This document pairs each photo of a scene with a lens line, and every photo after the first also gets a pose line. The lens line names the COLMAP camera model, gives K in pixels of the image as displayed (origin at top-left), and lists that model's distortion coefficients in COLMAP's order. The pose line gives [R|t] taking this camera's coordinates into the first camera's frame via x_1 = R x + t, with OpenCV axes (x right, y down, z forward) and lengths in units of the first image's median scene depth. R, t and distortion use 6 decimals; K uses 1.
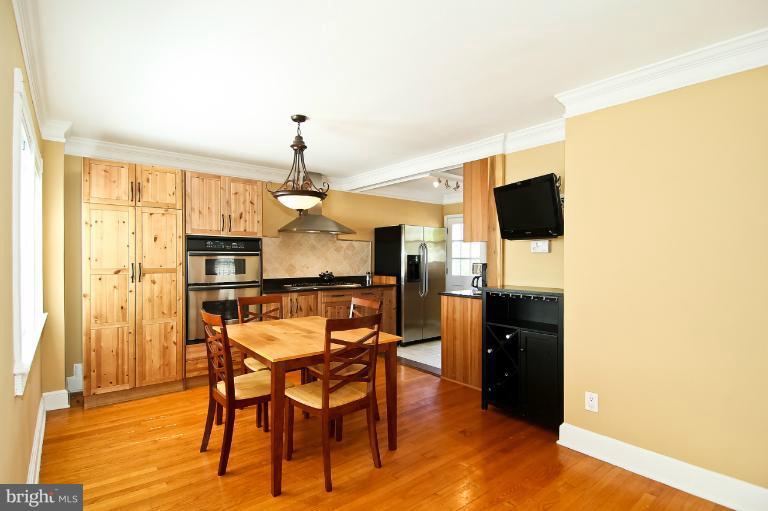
lens RADIAL K [[388.3, 0, 382.0], [0, 388.3, 259.1], [0, 0, 1]] dist [0.018233, -0.000422]
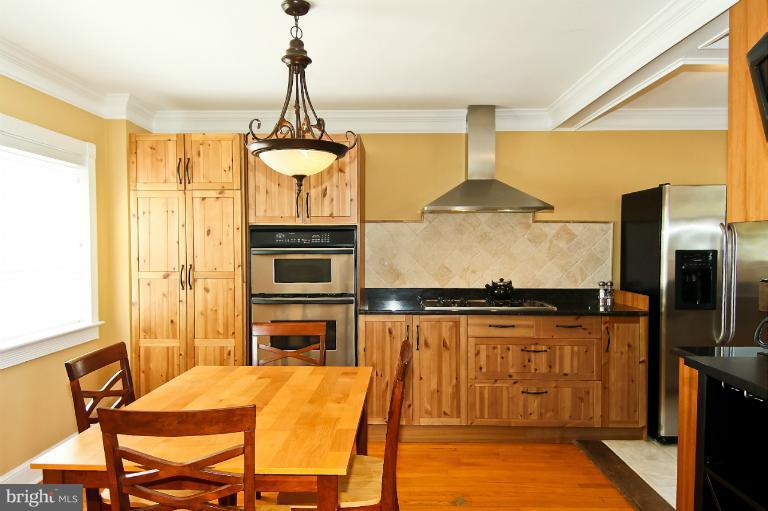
lens RADIAL K [[528.0, 0, 384.0], [0, 528.0, 255.5], [0, 0, 1]] dist [0.073560, -0.000057]
pose [[0.762865, 0.009736, -0.646485, 0.310686], [0.001531, 0.999857, 0.016865, -0.022233], [0.646556, -0.013856, 0.762740, 0.417574]]
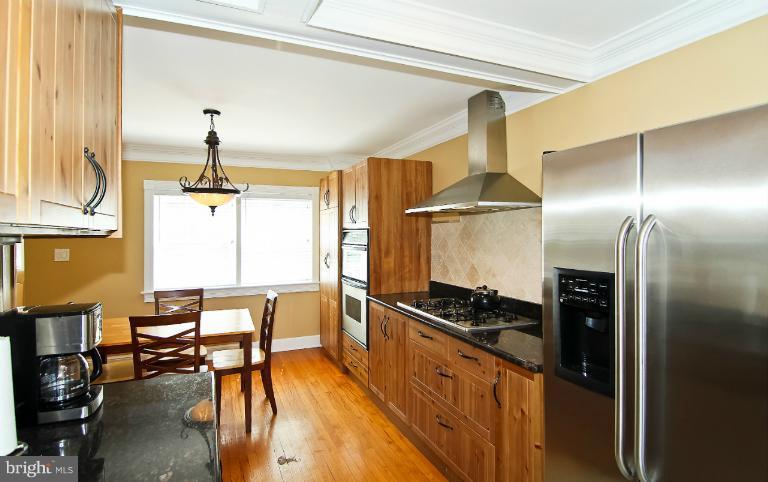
lens RADIAL K [[402.2, 0, 384.3], [0, 402.2, 216.4], [0, 0, 1]] dist [0.040639, 0.000070]
pose [[-0.264350, -0.036039, -0.963753, 0.535279], [0.002947, 0.999267, -0.038175, -0.053289], [0.964422, -0.012932, -0.264050, 1.399534]]
